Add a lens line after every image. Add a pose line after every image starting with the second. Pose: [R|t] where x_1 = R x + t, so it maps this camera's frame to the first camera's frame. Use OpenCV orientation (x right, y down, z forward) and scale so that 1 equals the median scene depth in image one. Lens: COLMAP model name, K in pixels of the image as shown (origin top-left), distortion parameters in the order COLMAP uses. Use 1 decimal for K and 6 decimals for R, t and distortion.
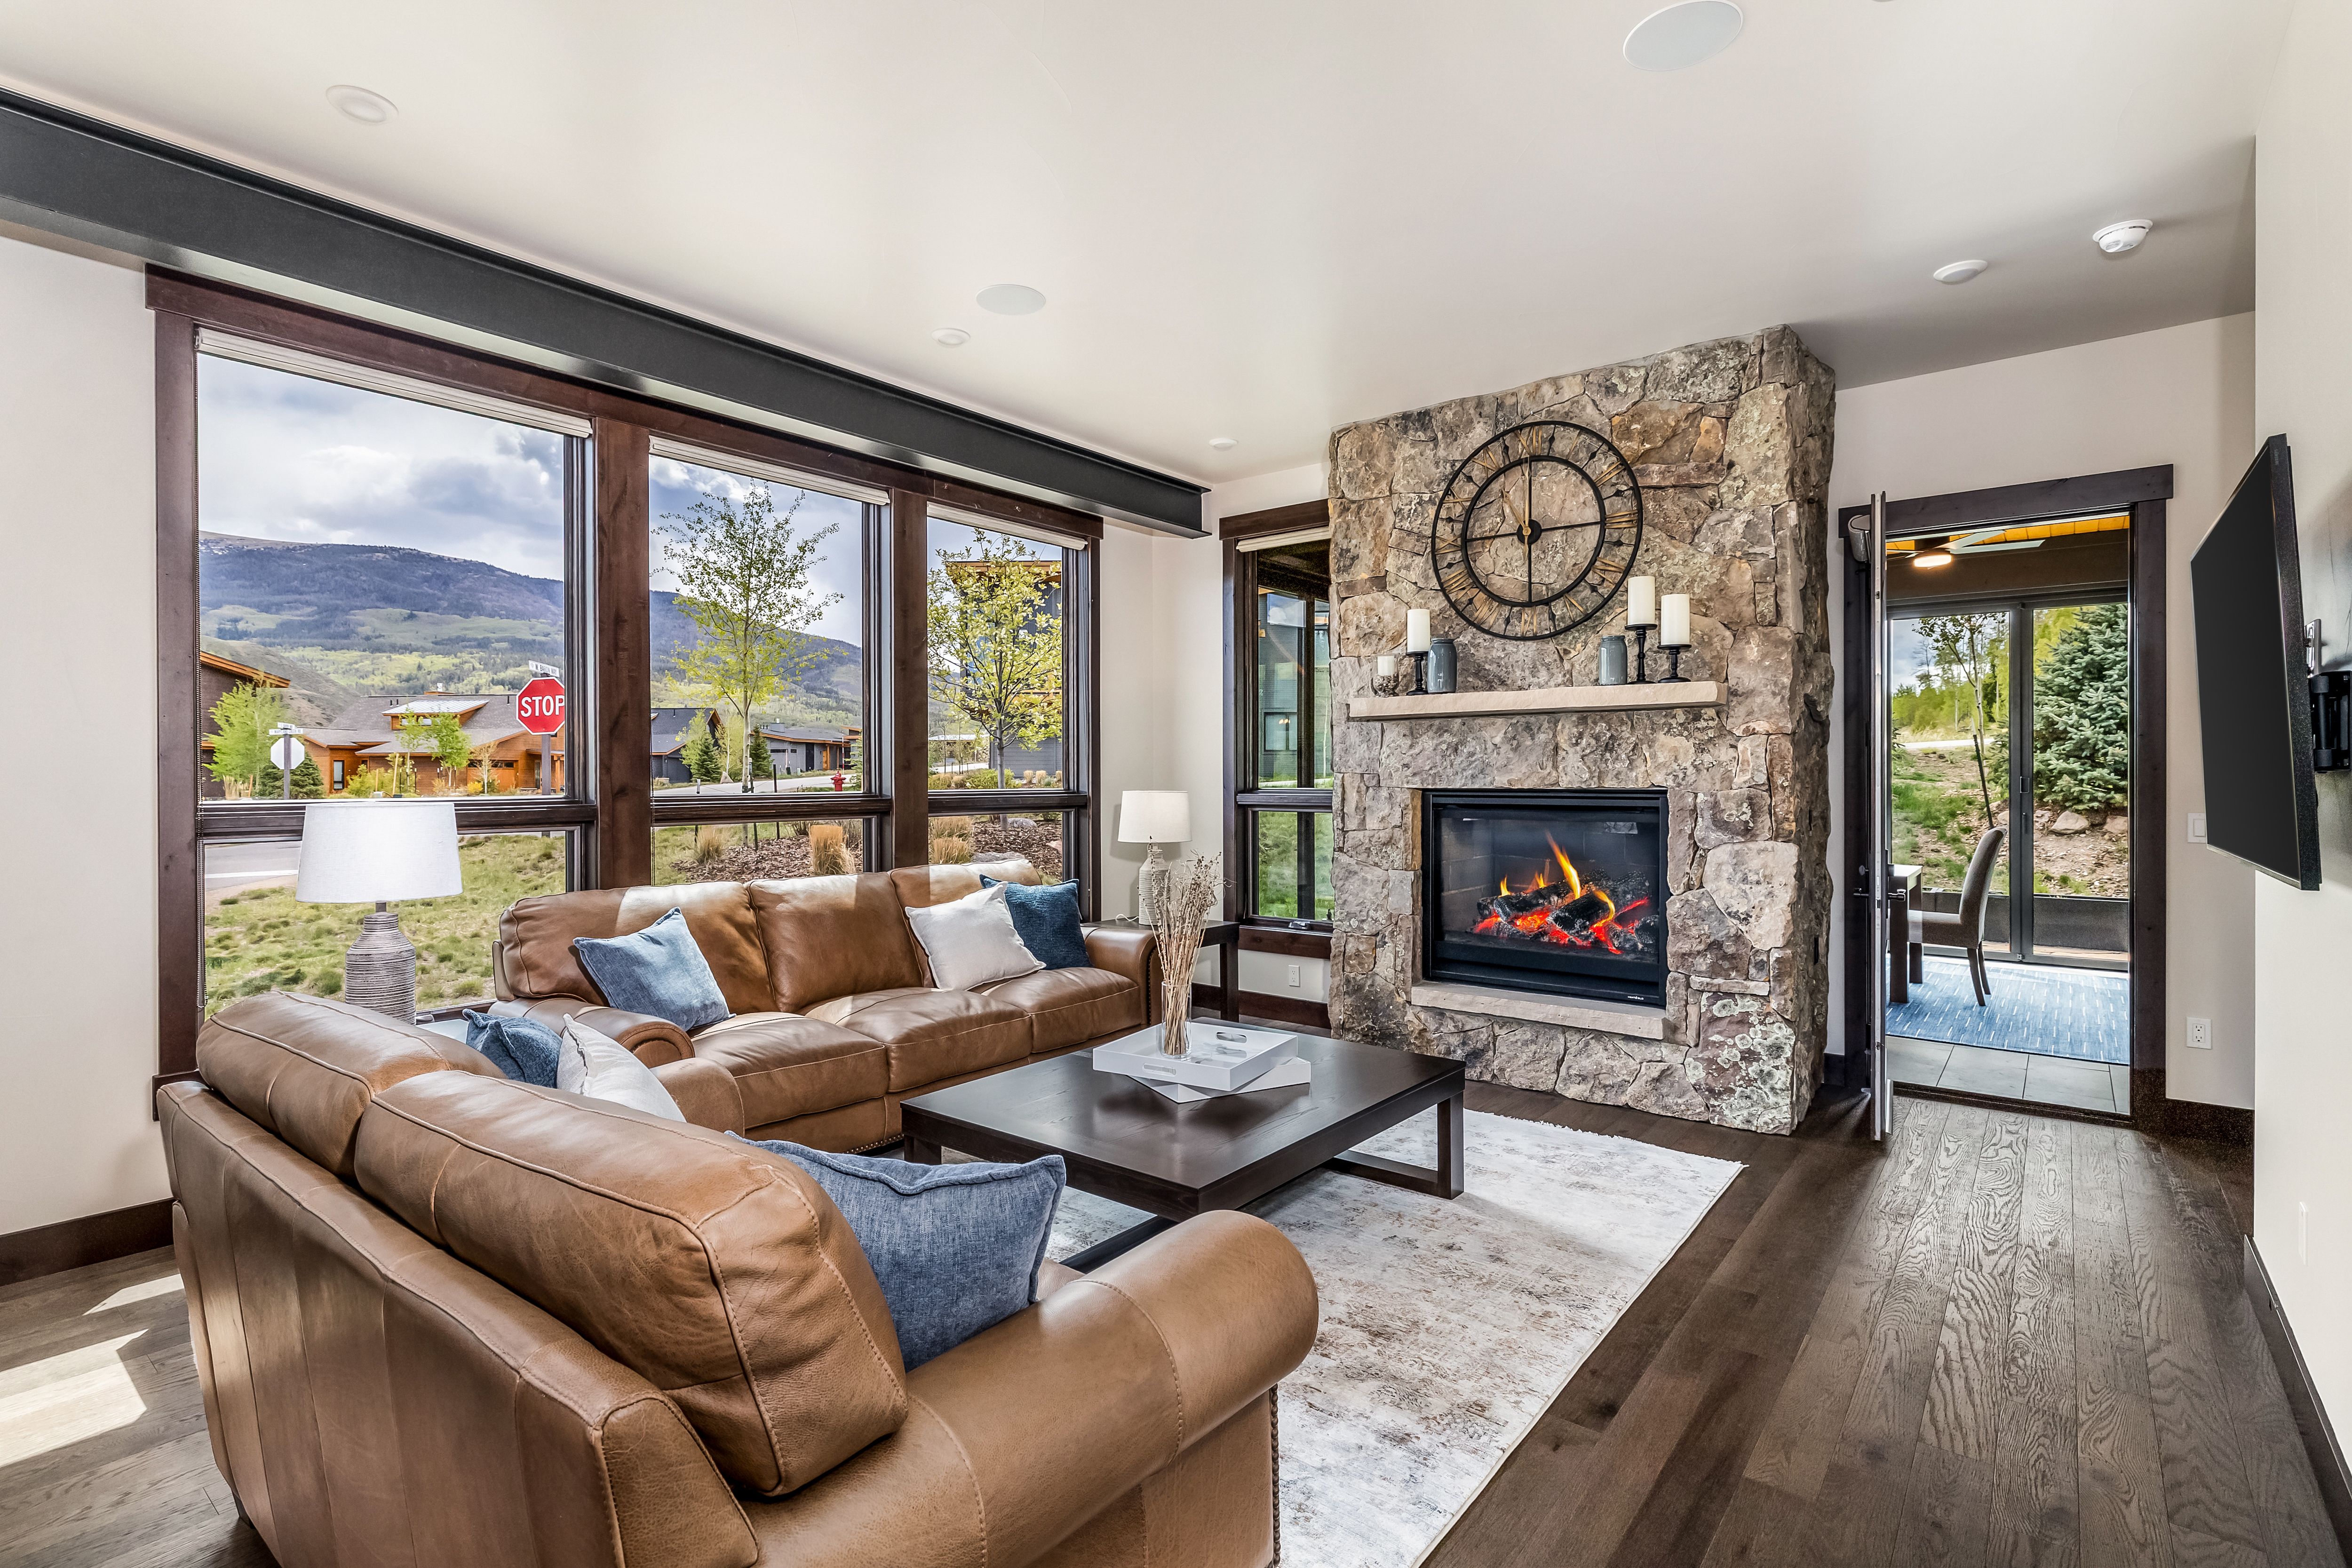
lens RADIAL K [[1116.3, 0, 1164.1], [0, 1116.3, 773.7], [0, 0, 1]] dist [0.001712, 0.000711]
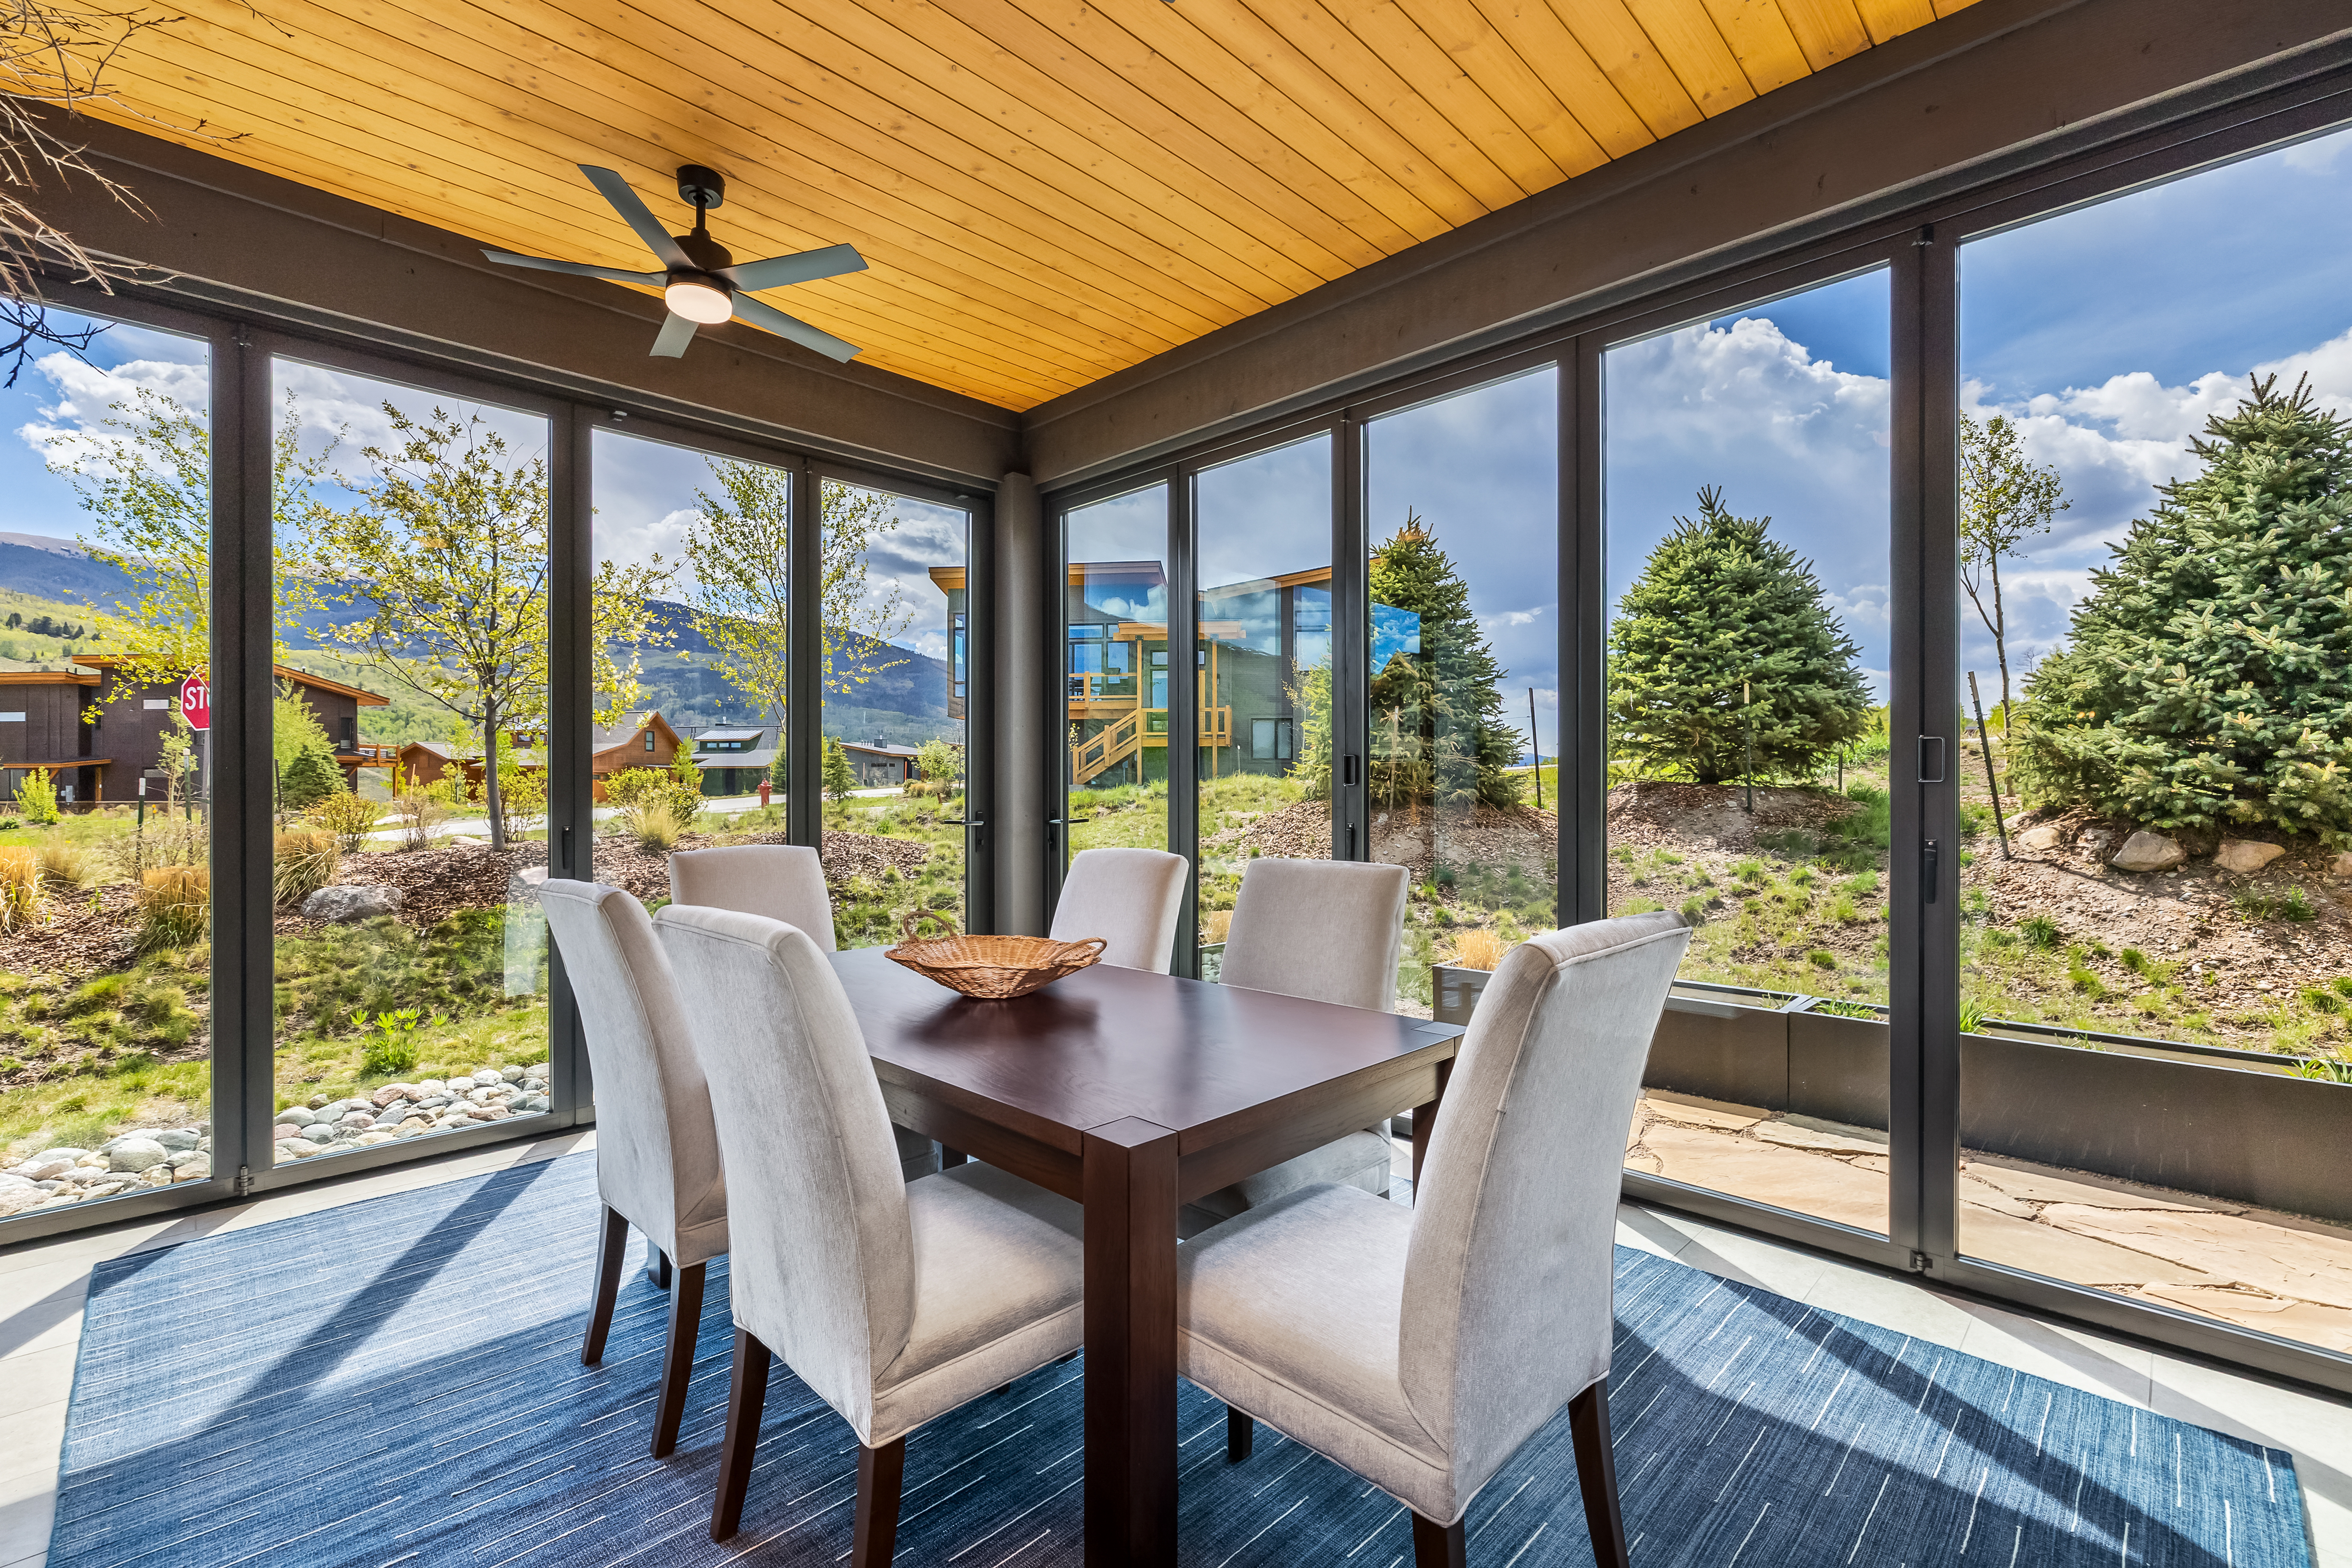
lens RADIAL K [[1030.3, 0, 1159.6], [0, 1030.3, 786.3], [0, 0, 1]] dist [-0.003997, 0.001638]
pose [[0.993287, -0.008658, -0.115353, 0.380996], [0.009083, 0.999954, 0.003162, 0.005061], [0.115321, -0.004189, 0.993319, 0.435095]]
